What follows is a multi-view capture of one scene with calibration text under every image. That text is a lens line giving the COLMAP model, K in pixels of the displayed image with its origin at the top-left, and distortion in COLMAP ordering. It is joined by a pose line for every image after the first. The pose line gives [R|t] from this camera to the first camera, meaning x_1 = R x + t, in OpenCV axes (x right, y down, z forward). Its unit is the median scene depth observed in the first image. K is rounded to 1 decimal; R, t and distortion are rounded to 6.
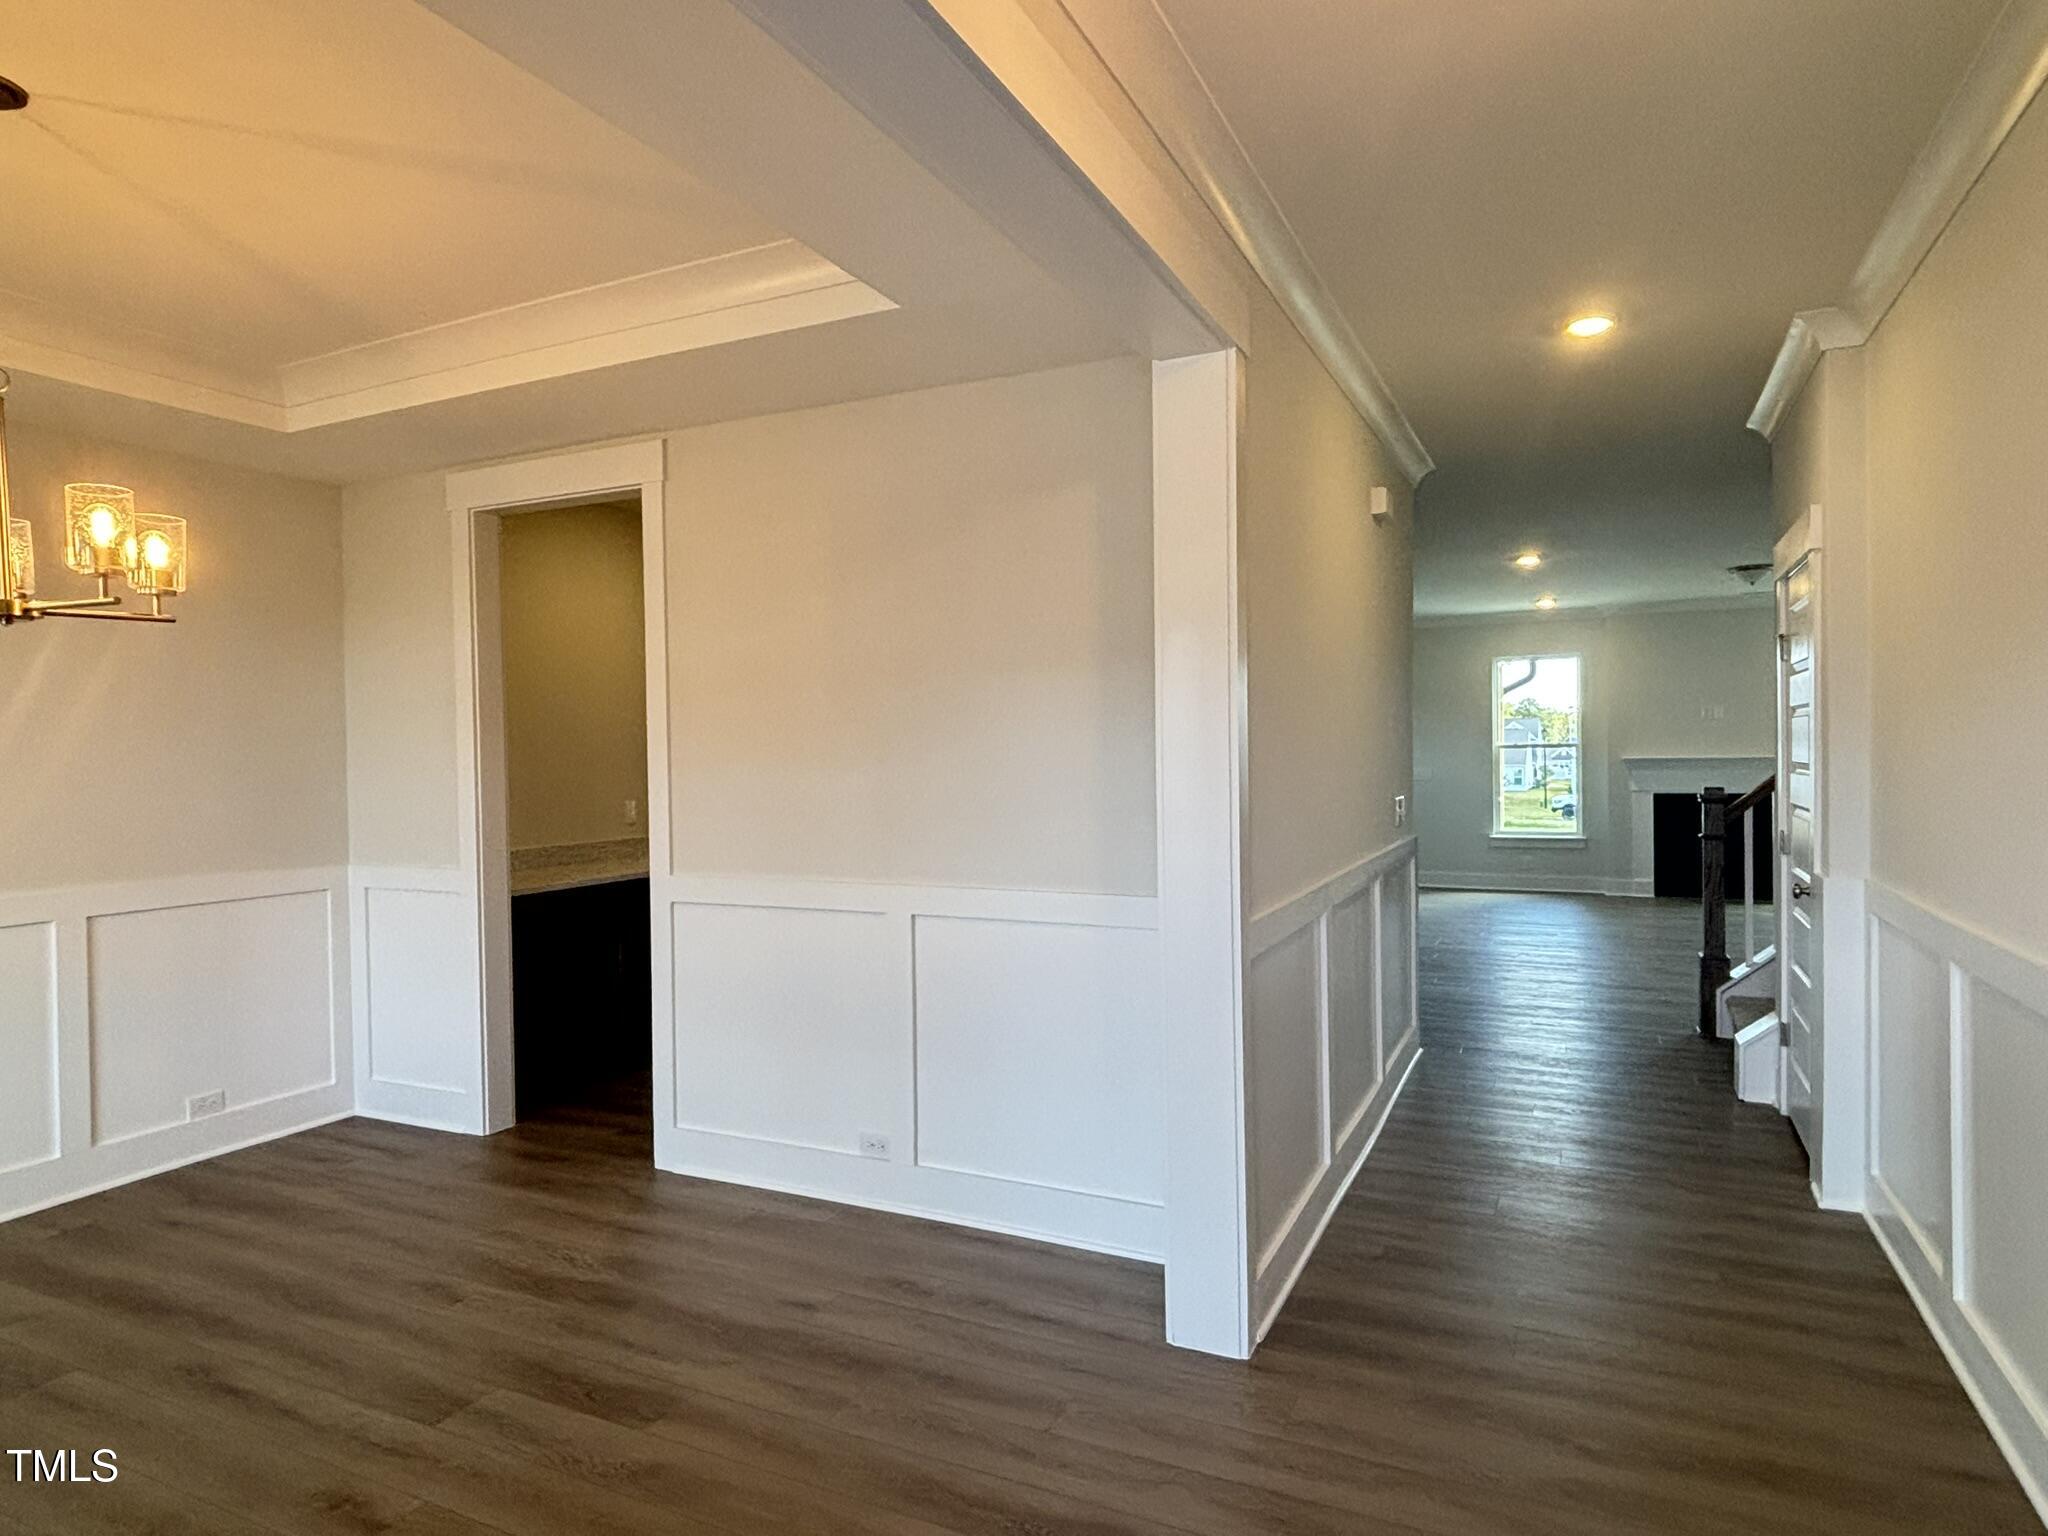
lens RADIAL K [[1170.5, 0, 1031.3], [0, 1170.5, 768.2], [0, 0, 1]] dist [0.020309, 0.001805]
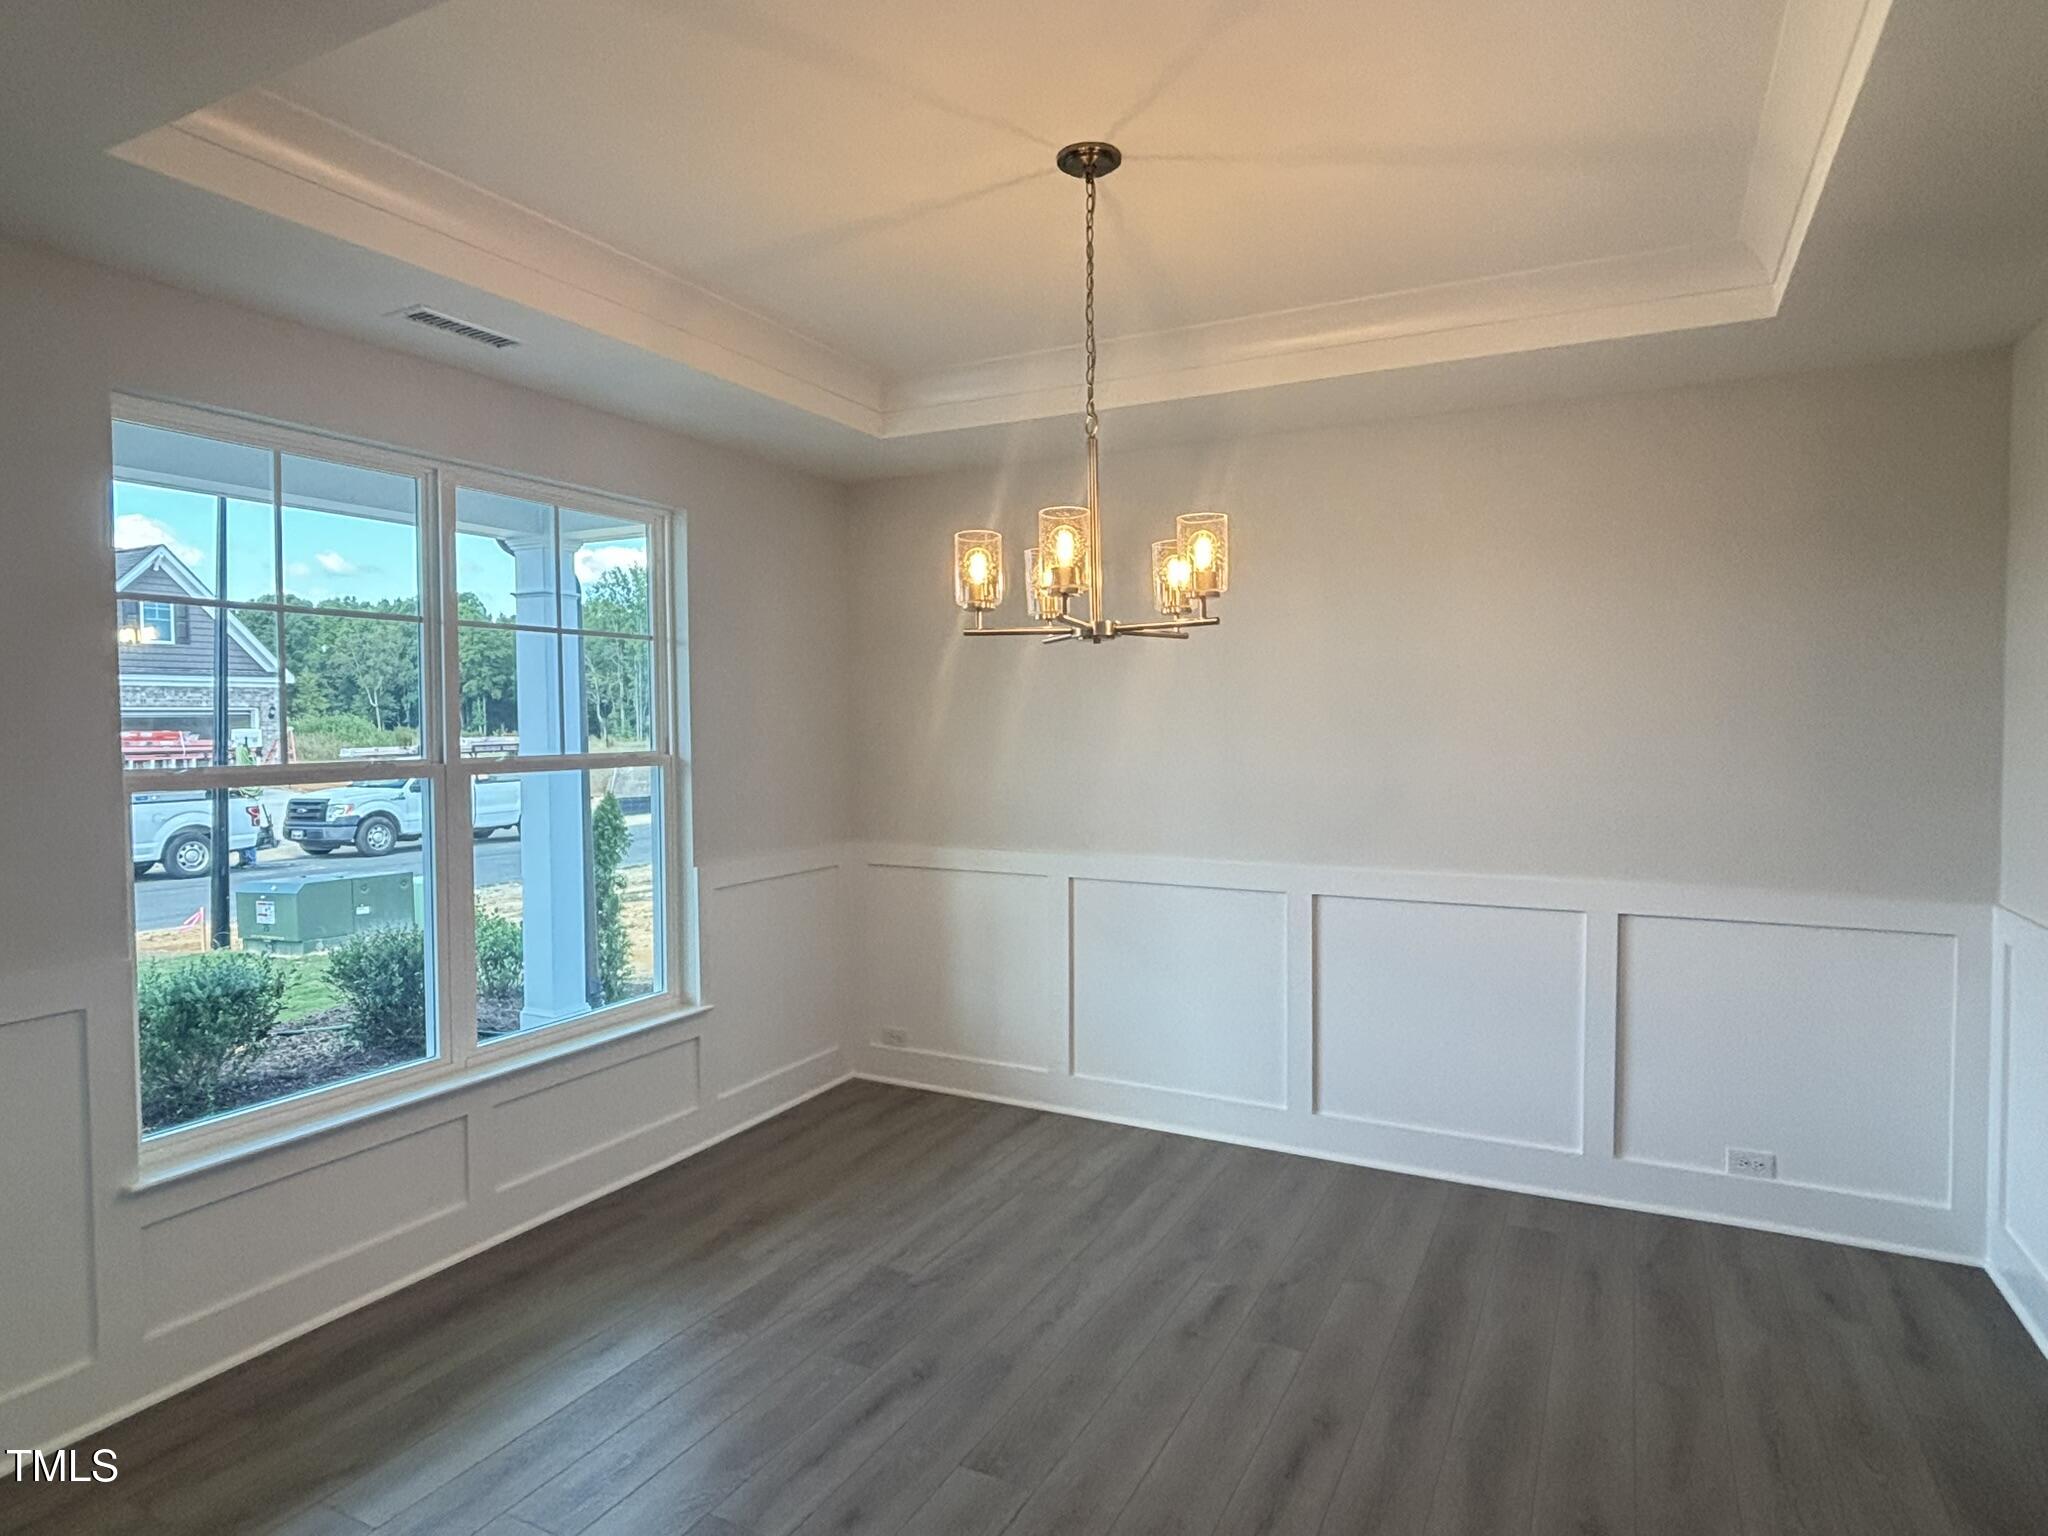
lens RADIAL K [[1170.5, 0, 1028.4], [0, 1170.5, 761.1], [0, 0, 1]] dist [0.020309, 0.001805]
pose [[0.003841, 0.044318, -0.999010, 0.138104], [-0.012816, 0.998938, 0.044266, -0.034035], [0.999910, 0.012634, 0.004405, 0.534274]]
